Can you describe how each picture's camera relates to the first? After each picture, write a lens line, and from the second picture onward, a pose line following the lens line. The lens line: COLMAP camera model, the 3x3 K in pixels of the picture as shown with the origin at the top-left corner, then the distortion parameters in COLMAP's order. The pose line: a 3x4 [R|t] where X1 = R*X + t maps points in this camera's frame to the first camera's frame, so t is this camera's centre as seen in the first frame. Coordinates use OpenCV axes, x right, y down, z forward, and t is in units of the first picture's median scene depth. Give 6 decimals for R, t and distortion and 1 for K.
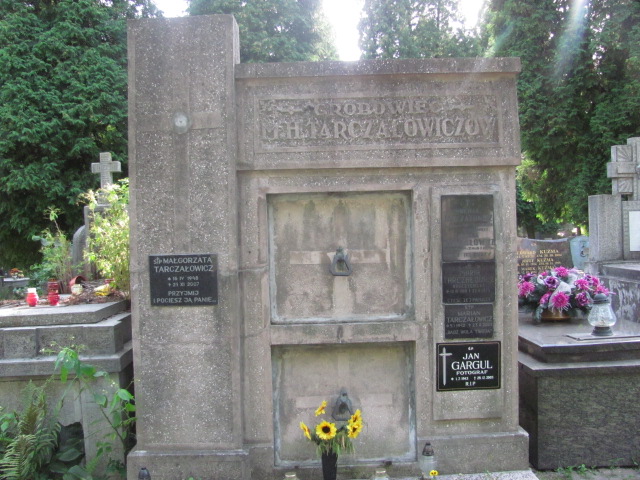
lens RADIAL K [[670.2, 0, 320.0], [0, 670.2, 240.0], [0, 0, 1]] dist [-0.224025, 0.246188]
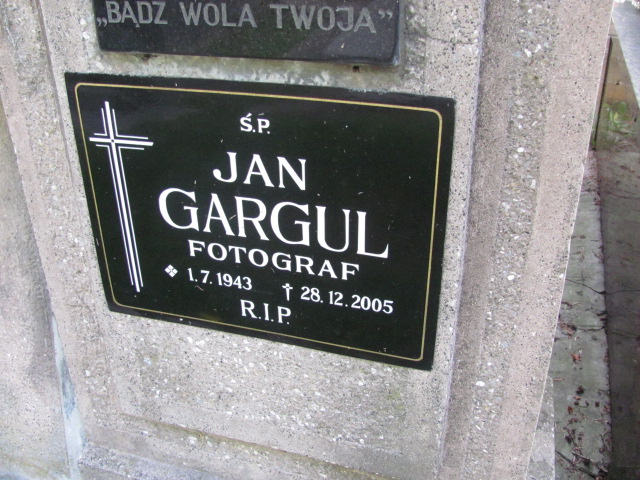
lens RADIAL K [[670.2, 0, 320.0], [0, 670.2, 240.0], [0, 0, 1]] dist [-0.224025, 0.246188]
pose [[0.949102, 0.156775, -0.273179, 0.290674], [-0.006902, 0.877464, 0.479593, 0.112871], [0.314893, -0.453297, 0.833885, 0.860108]]
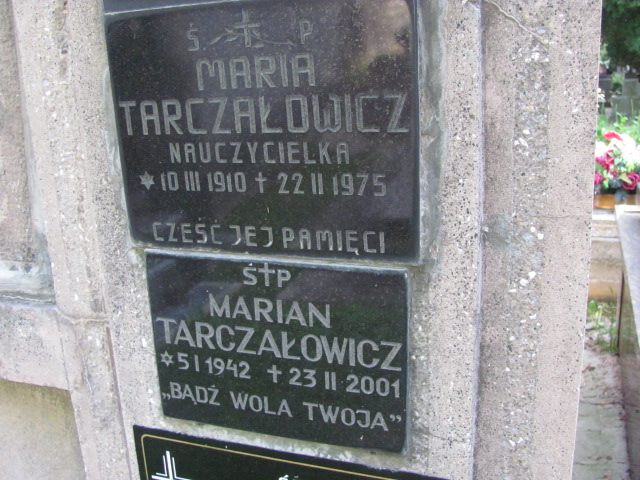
lens RADIAL K [[670.2, 0, 320.0], [0, 670.2, 240.0], [0, 0, 1]] dist [-0.224025, 0.246188]
pose [[0.934201, 0.073622, -0.349068, 0.297005], [0.016476, 0.968526, 0.248366, 0.049495], [0.356367, -0.237775, 0.903585, 0.848744]]
